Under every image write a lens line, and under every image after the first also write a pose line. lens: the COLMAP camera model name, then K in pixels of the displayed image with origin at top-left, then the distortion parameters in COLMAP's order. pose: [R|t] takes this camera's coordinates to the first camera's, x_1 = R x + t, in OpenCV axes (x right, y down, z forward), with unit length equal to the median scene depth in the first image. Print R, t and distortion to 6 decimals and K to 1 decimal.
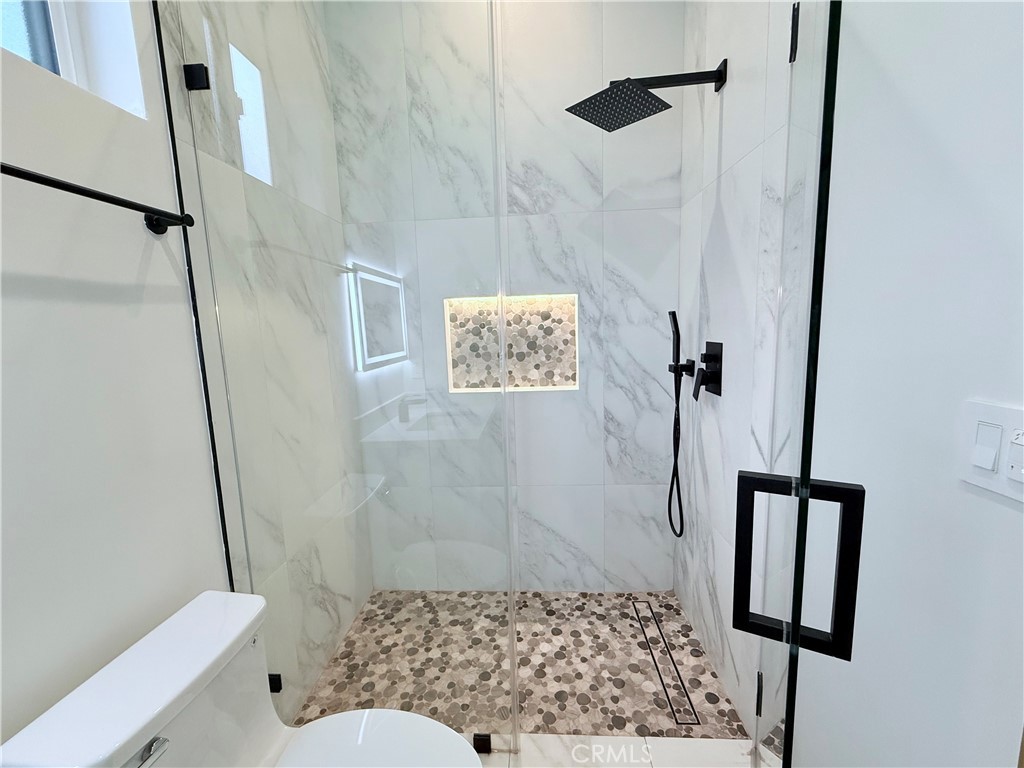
lens RADIAL K [[418.6, 0, 513.7], [0, 418.6, 383.9], [0, 0, 1]] dist [0.001302, 0.000084]
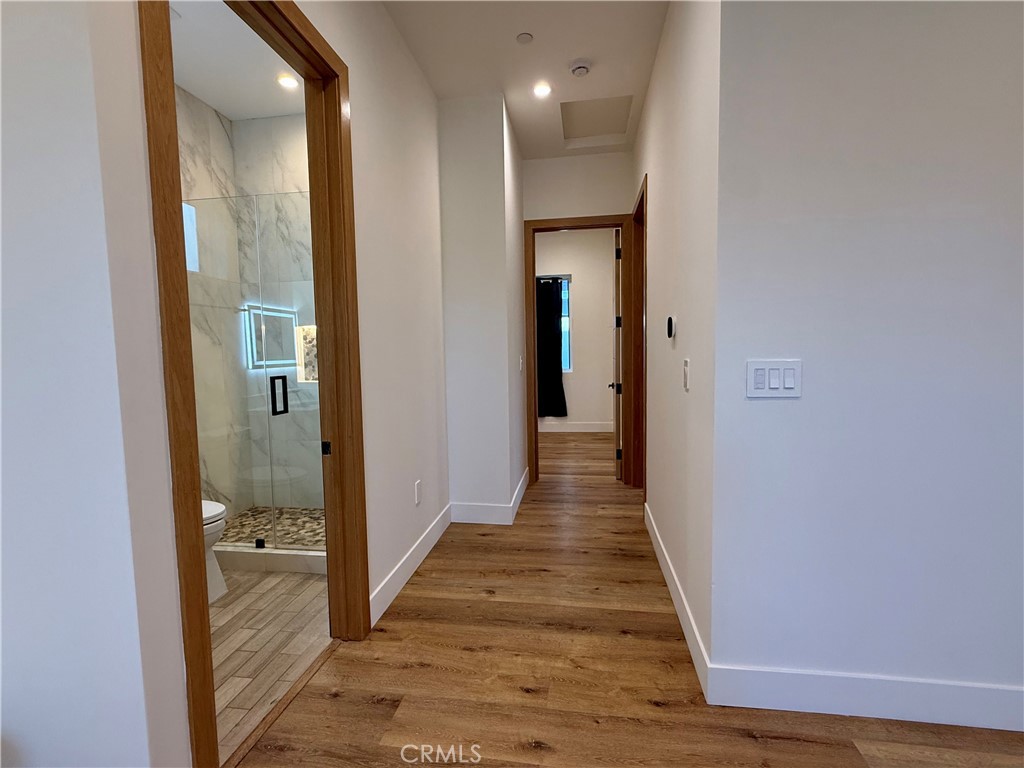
lens RADIAL K [[473.0, 0, 512.0], [0, 473.0, 384.0], [0, 0, 1]] dist [-0.001642, 0.000030]
pose [[0.995850, 0.019945, -0.088792, 0.914080], [-0.025459, 0.997788, -0.061401, 0.129318], [0.087371, 0.063407, 0.994156, -0.844220]]
